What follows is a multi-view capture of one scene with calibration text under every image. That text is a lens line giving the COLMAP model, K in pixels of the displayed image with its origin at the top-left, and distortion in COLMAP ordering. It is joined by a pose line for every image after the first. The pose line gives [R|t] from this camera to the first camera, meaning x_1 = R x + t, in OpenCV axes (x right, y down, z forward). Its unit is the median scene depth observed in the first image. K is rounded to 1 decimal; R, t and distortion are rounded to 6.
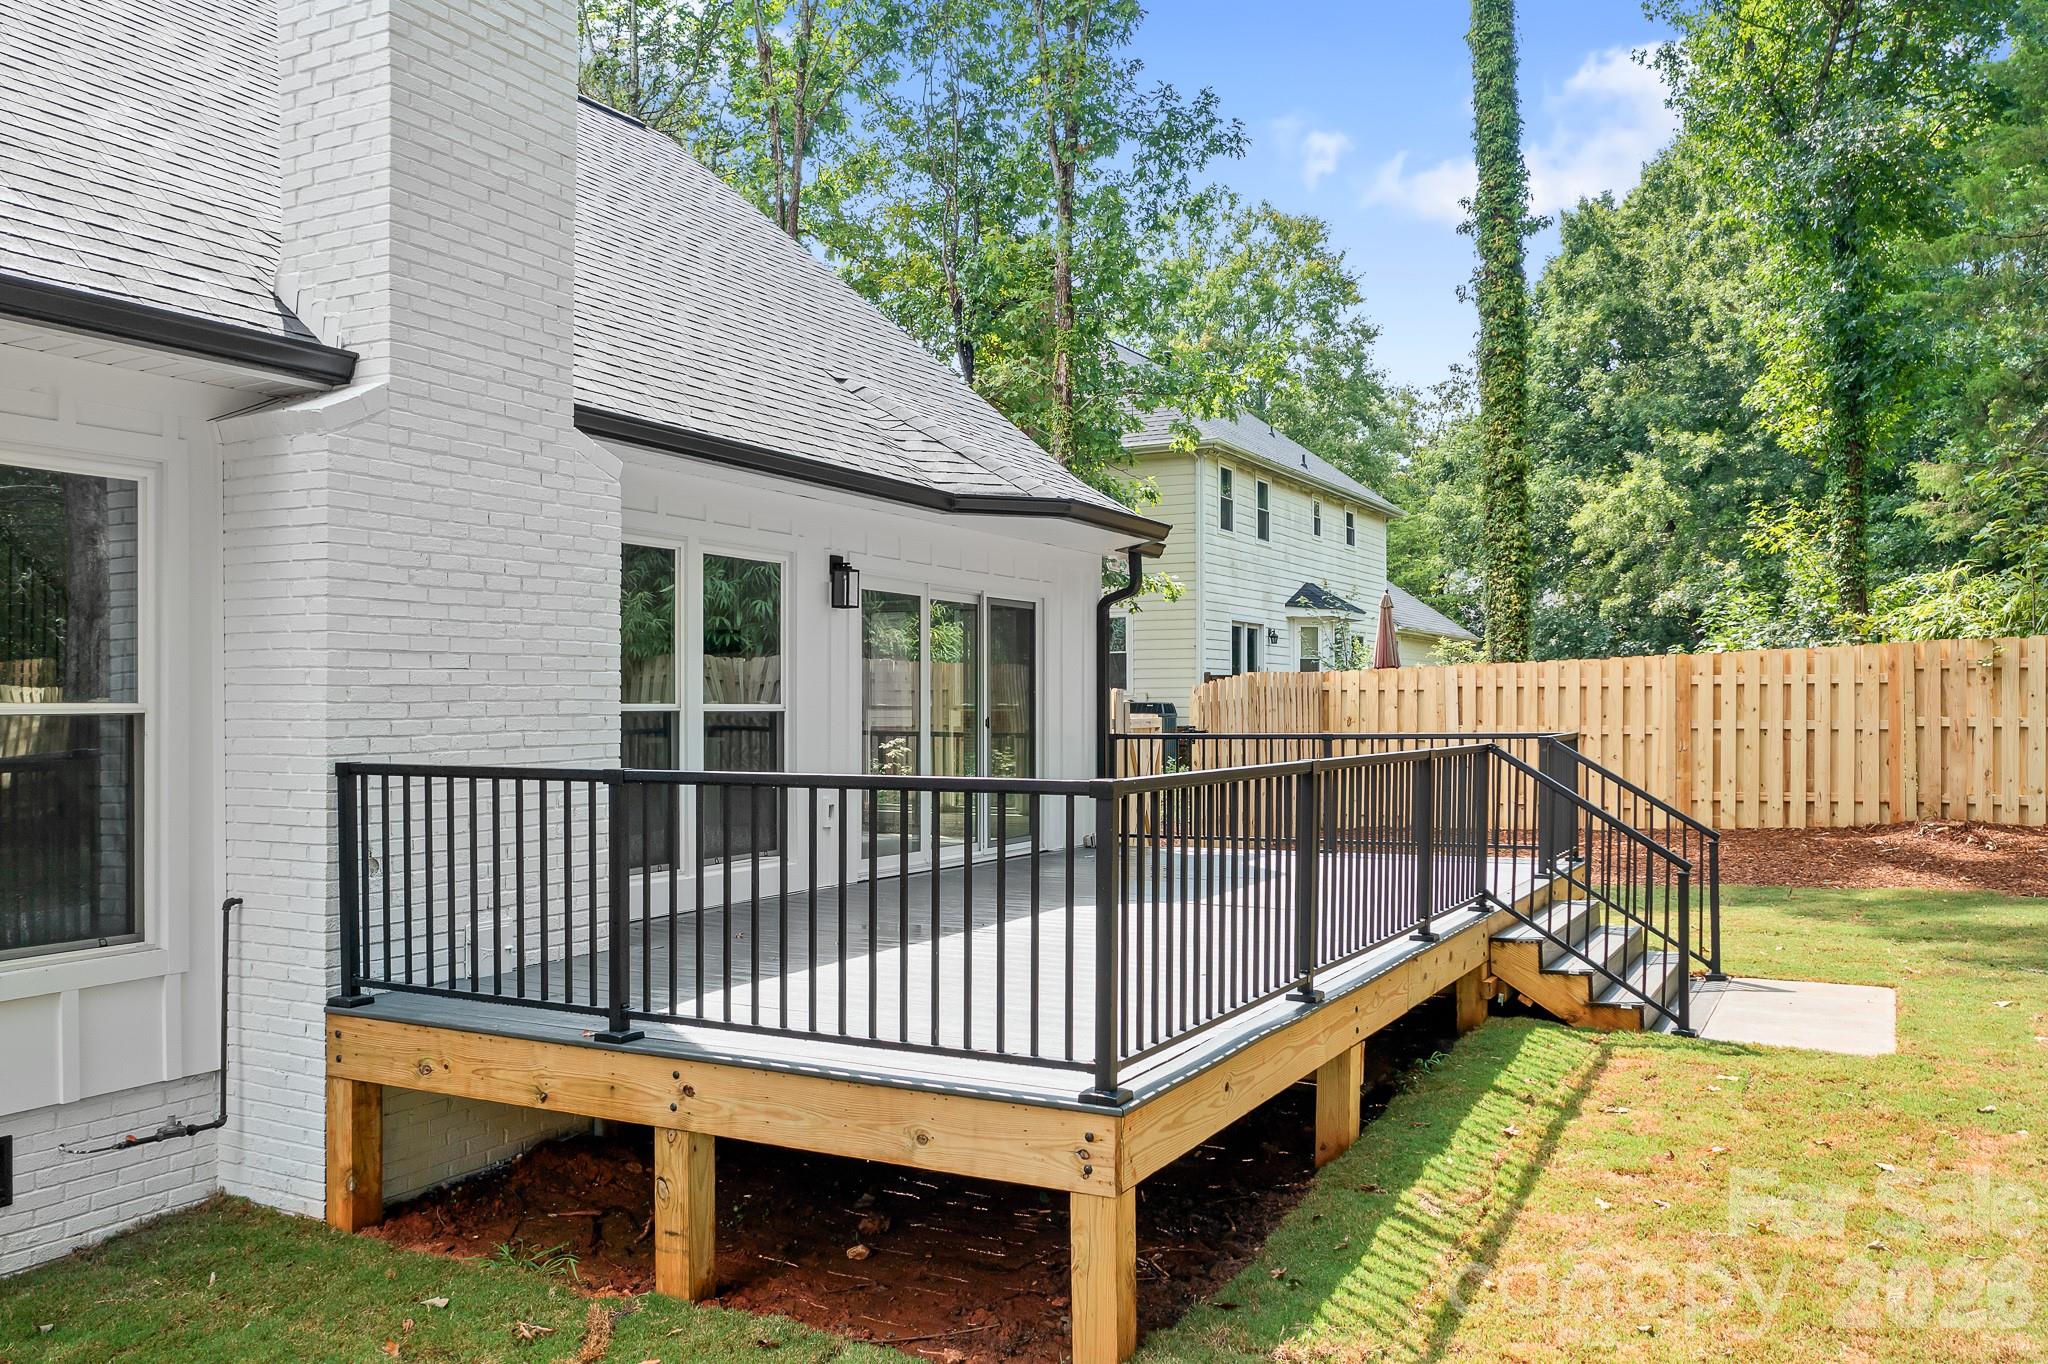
lens RADIAL K [[1614.8, 0, 1024.8], [0, 1614.8, 722.9], [0, 0, 1]] dist [-0.002867, 0.000647]
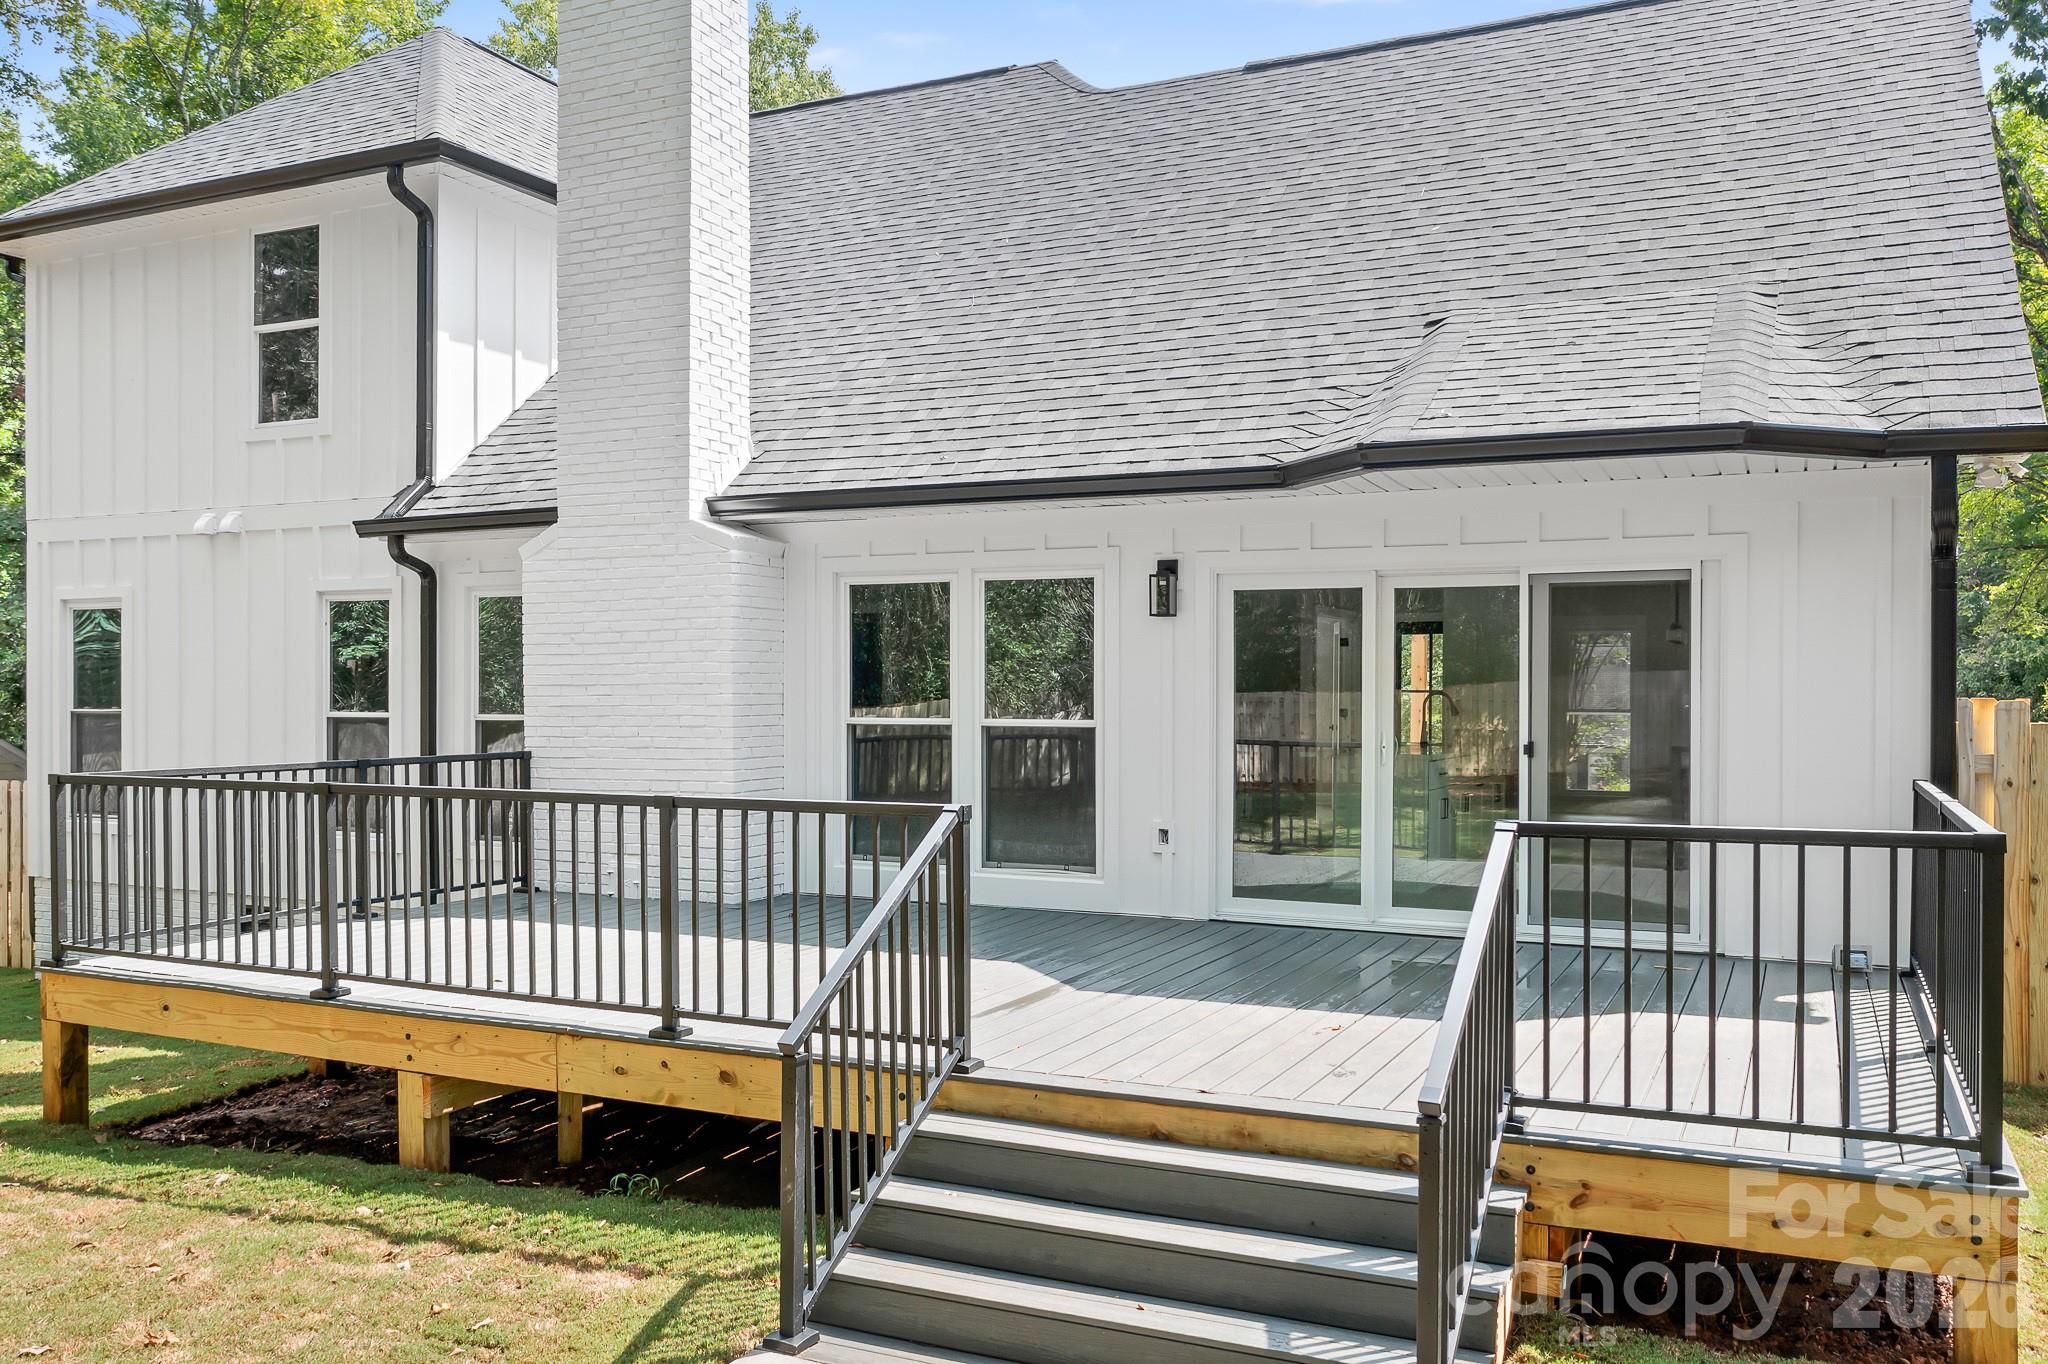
lens RADIAL K [[1643.1, 0, 1024.0], [0, 1643.1, 682.0], [0, 0, 1]] dist [-0.009306, -0.001037]
pose [[0.034466, -0.006144, -0.999387, 0.497941], [-0.010871, 0.999920, -0.006522, -0.016171], [0.999347, 0.011089, 0.034396, 0.543440]]
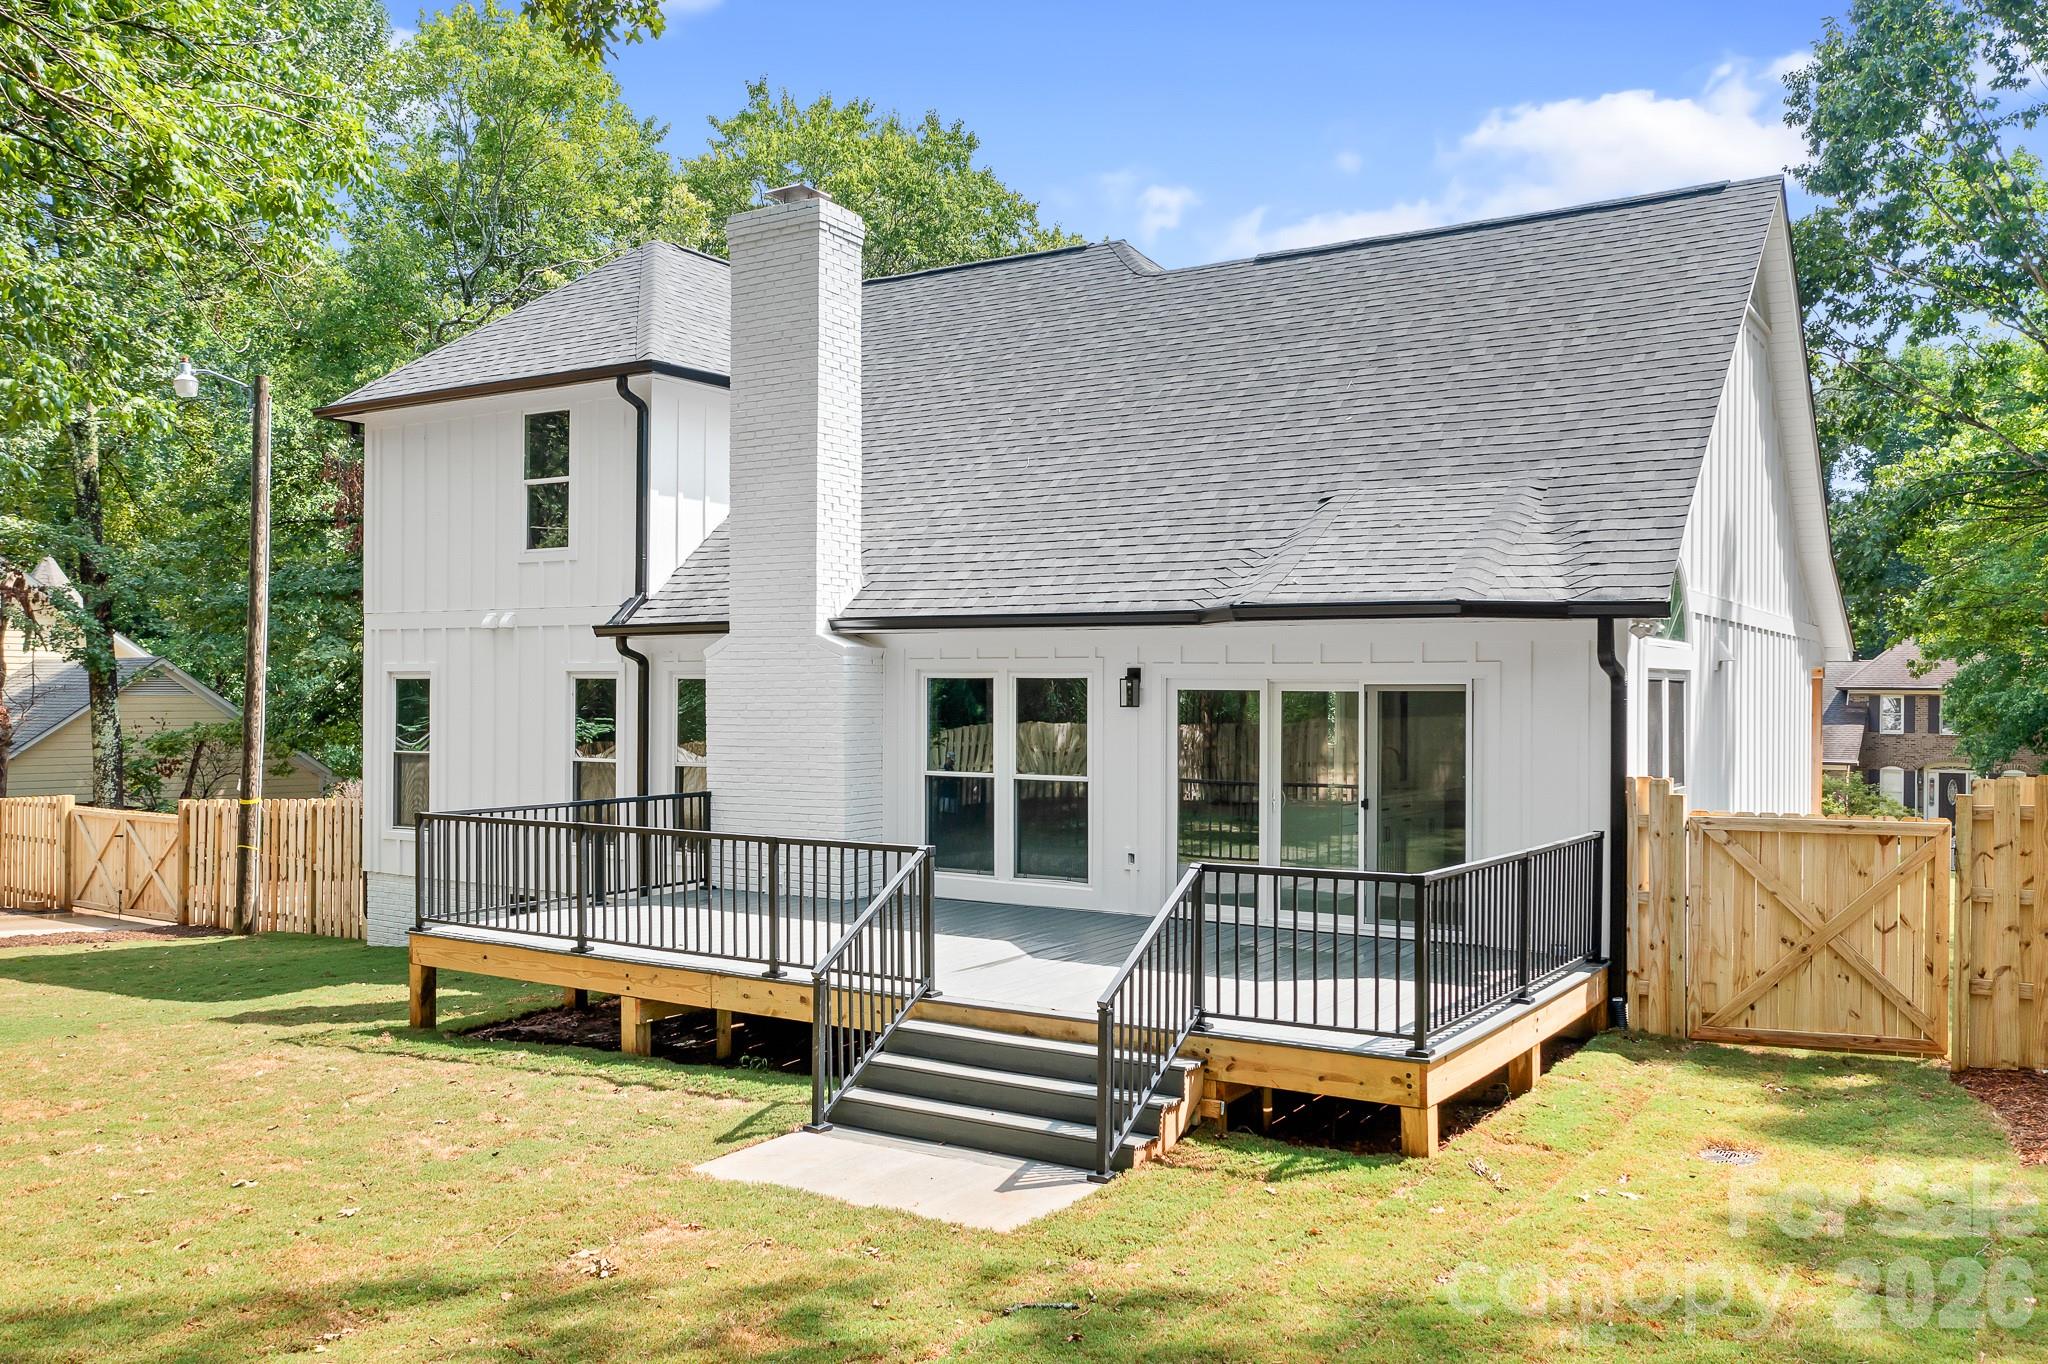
lens RADIAL K [[1621.7, 0, 1034.3], [0, 1621.7, 662.8], [0, 0, 1]] dist [-0.014802, -0.000059]
pose [[-0.080877, -0.018794, -0.996547, 0.749395], [-0.013535, 0.999751, -0.017756, -0.050280], [0.996632, 0.012052, -0.081111, 0.628871]]
